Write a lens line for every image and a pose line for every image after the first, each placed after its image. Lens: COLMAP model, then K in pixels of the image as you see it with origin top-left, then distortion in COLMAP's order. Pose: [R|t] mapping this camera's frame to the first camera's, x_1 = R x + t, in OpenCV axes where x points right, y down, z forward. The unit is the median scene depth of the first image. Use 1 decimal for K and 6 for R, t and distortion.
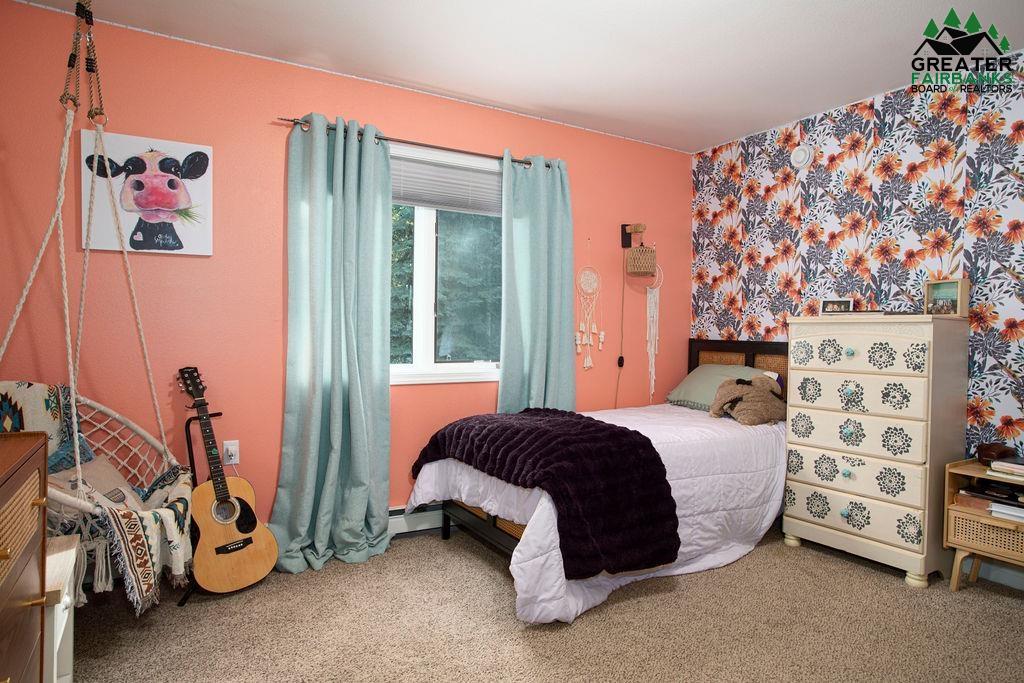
lens RADIAL K [[618.7, 0, 512.0], [0, 618.7, 341.5], [0, 0, 1]] dist [-0.023408, 0.001079]
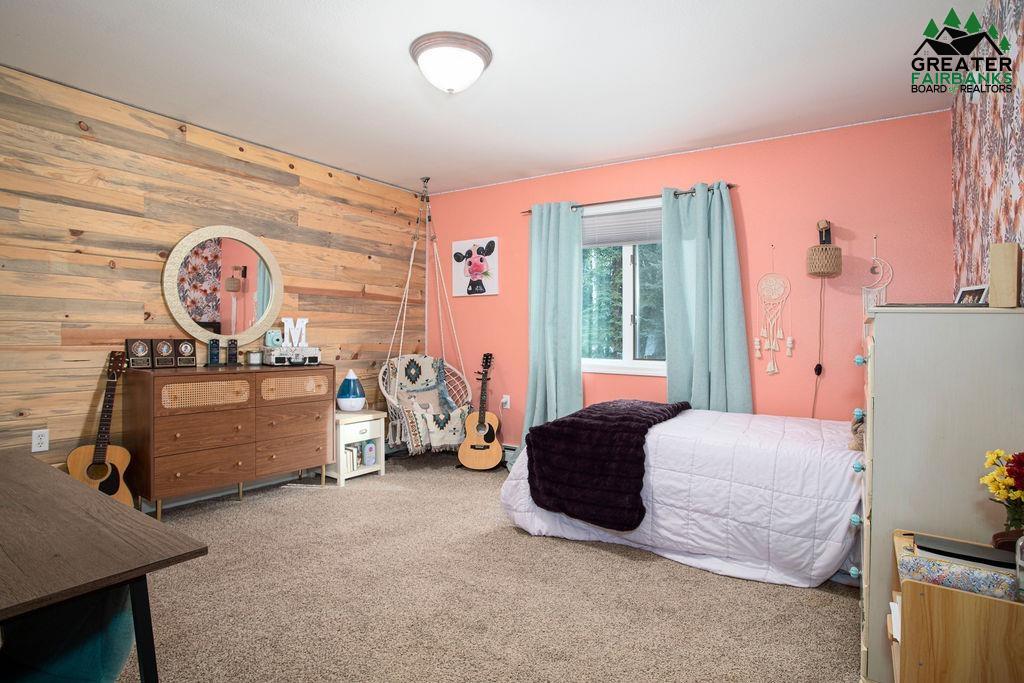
lens RADIAL K [[552.0, 0, 512.0], [0, 552.0, 341.5], [0, 0, 1]] dist [-0.004459, 0.000414]
pose [[0.413349, 0.007902, -0.910539, 1.097109], [-0.027258, 0.999622, -0.003699, 0.009295], [0.910165, 0.026348, 0.413407, 0.359564]]
